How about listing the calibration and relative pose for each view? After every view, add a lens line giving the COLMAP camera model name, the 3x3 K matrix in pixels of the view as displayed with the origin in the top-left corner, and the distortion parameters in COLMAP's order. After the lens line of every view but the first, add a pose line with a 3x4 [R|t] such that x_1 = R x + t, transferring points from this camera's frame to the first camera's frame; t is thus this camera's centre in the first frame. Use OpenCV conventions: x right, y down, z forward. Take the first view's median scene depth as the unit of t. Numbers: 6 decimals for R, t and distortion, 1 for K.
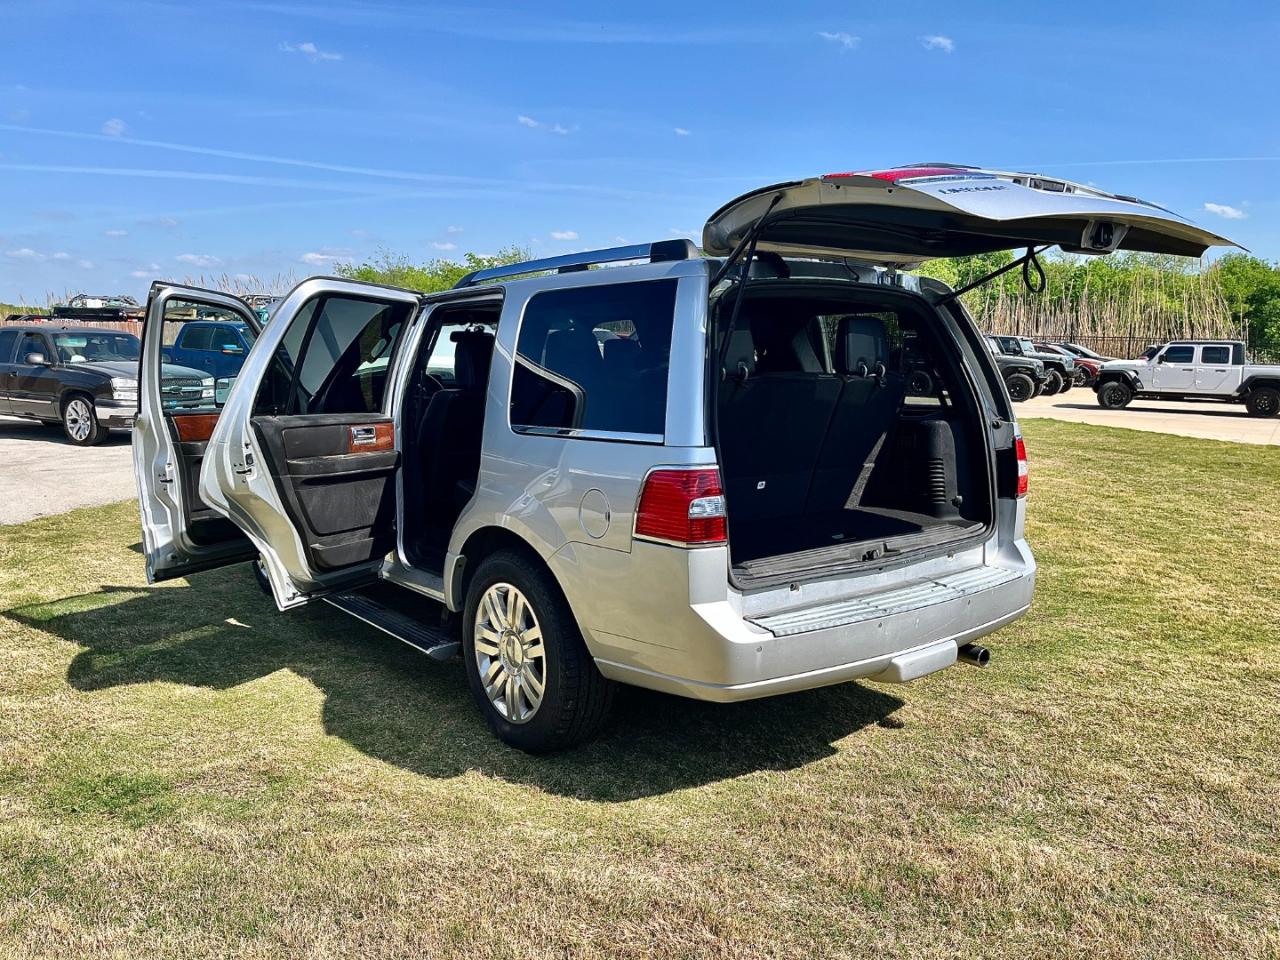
lens RADIAL K [[971.6, 0, 651.7], [0, 971.6, 491.3], [0, 0, 1]] dist [0.078866, -0.110228]
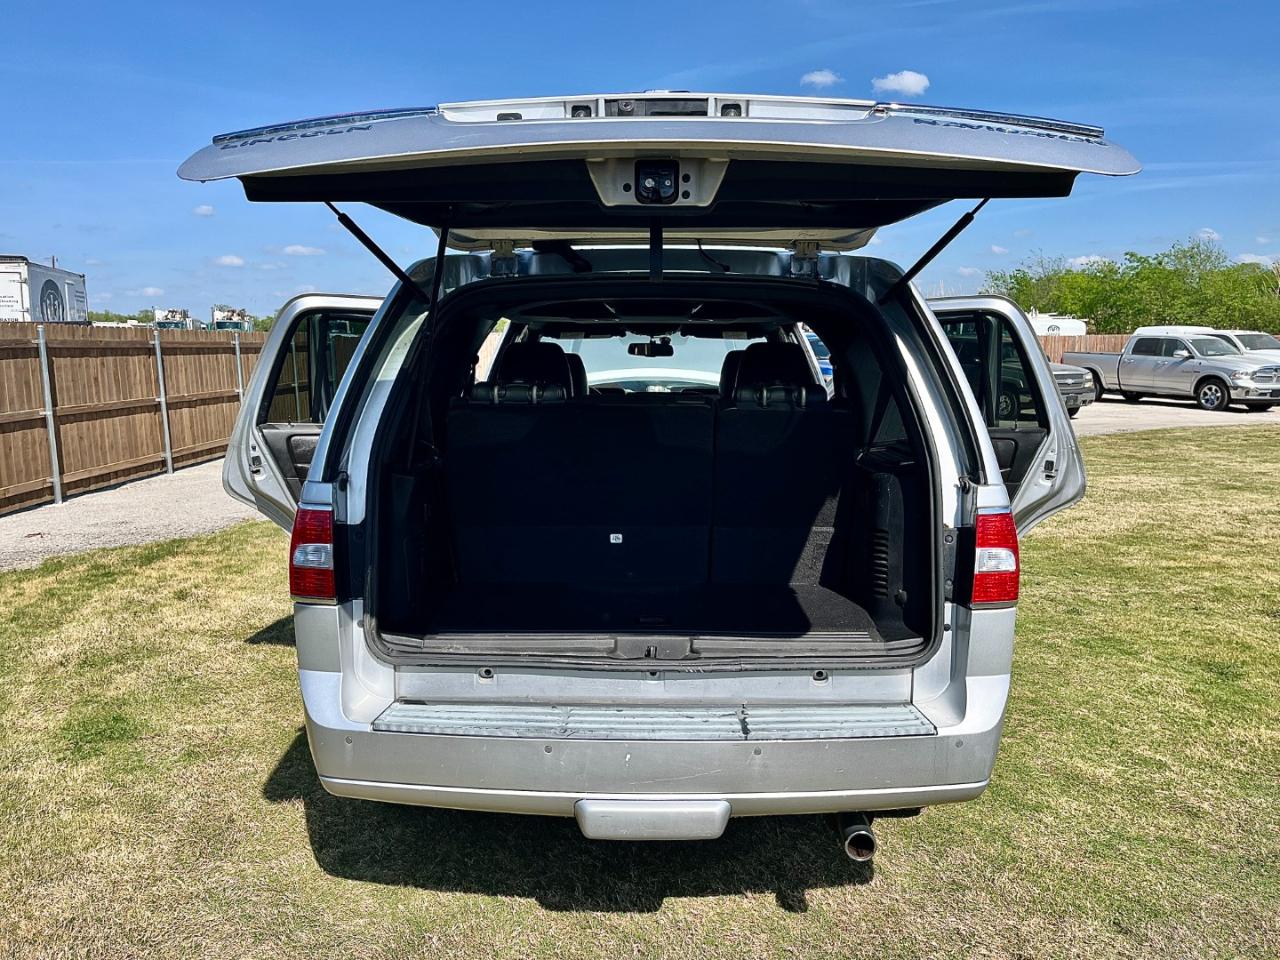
lens RADIAL K [[971.6, 0, 643.2], [0, 971.6, 488.8], [0, 0, 1]] dist [0.078866, -0.110228]
pose [[0.780712, 0.086227, -0.618913, 0.597143], [-0.092904, 0.995443, 0.021494, -0.063680], [0.617946, 0.040719, 0.785165, 0.388965]]
